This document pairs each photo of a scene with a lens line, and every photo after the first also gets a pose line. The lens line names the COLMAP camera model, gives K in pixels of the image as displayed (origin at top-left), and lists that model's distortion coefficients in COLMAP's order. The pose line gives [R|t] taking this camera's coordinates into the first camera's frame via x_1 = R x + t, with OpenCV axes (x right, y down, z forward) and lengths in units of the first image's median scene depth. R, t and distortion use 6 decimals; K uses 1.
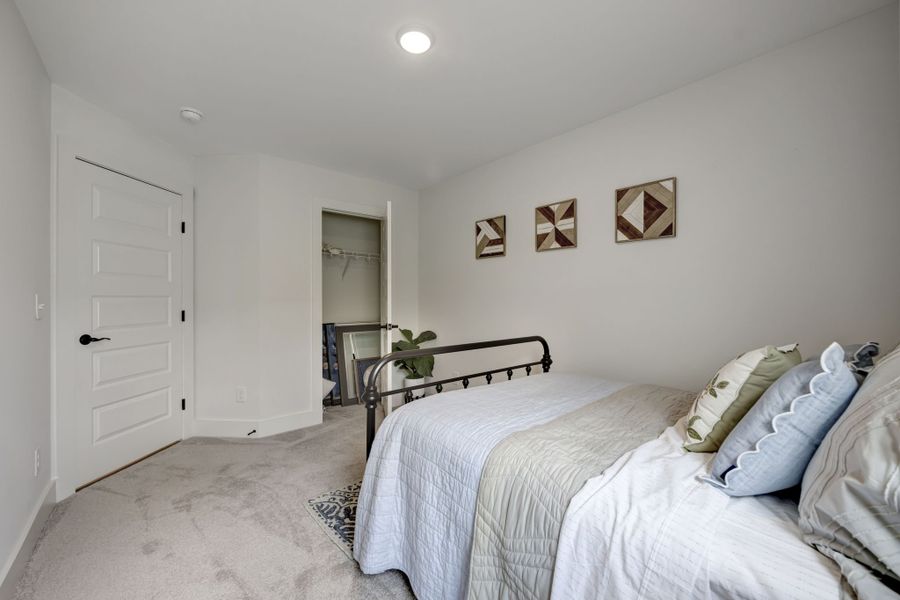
lens RADIAL K [[358.9, 0, 448.6], [0, 358.9, 301.3], [0, 0, 1]] dist [-0.000736, -0.000203]
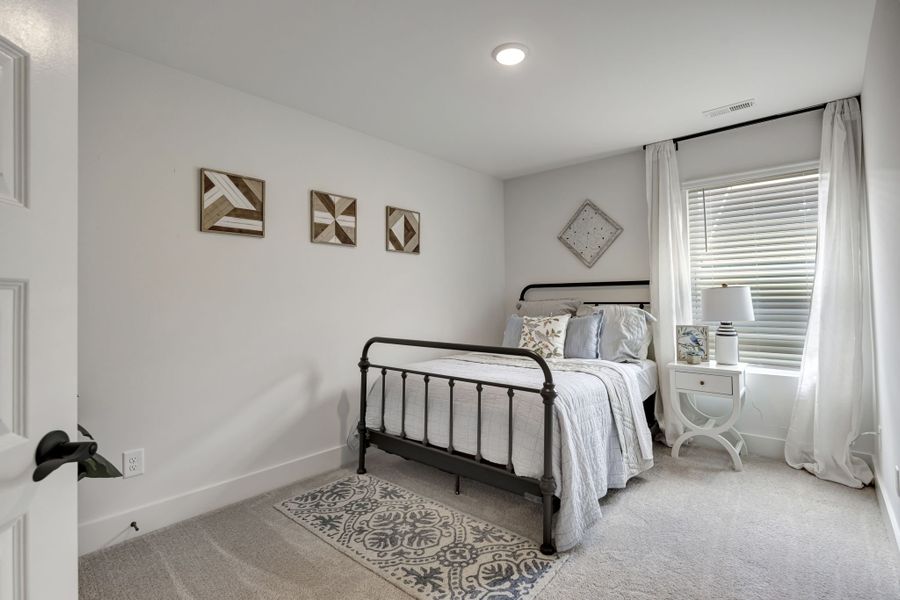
lens RADIAL K [[424.7, 0, 445.4], [0, 424.7, 296.1], [0, 0, 1]] dist [0.003190, 0.000219]
pose [[-0.129220, 0.007925, 0.991584, -0.828036], [0.016720, 0.999843, -0.005812, -0.001692], [-0.991475, 0.015828, -0.129332, 0.875330]]
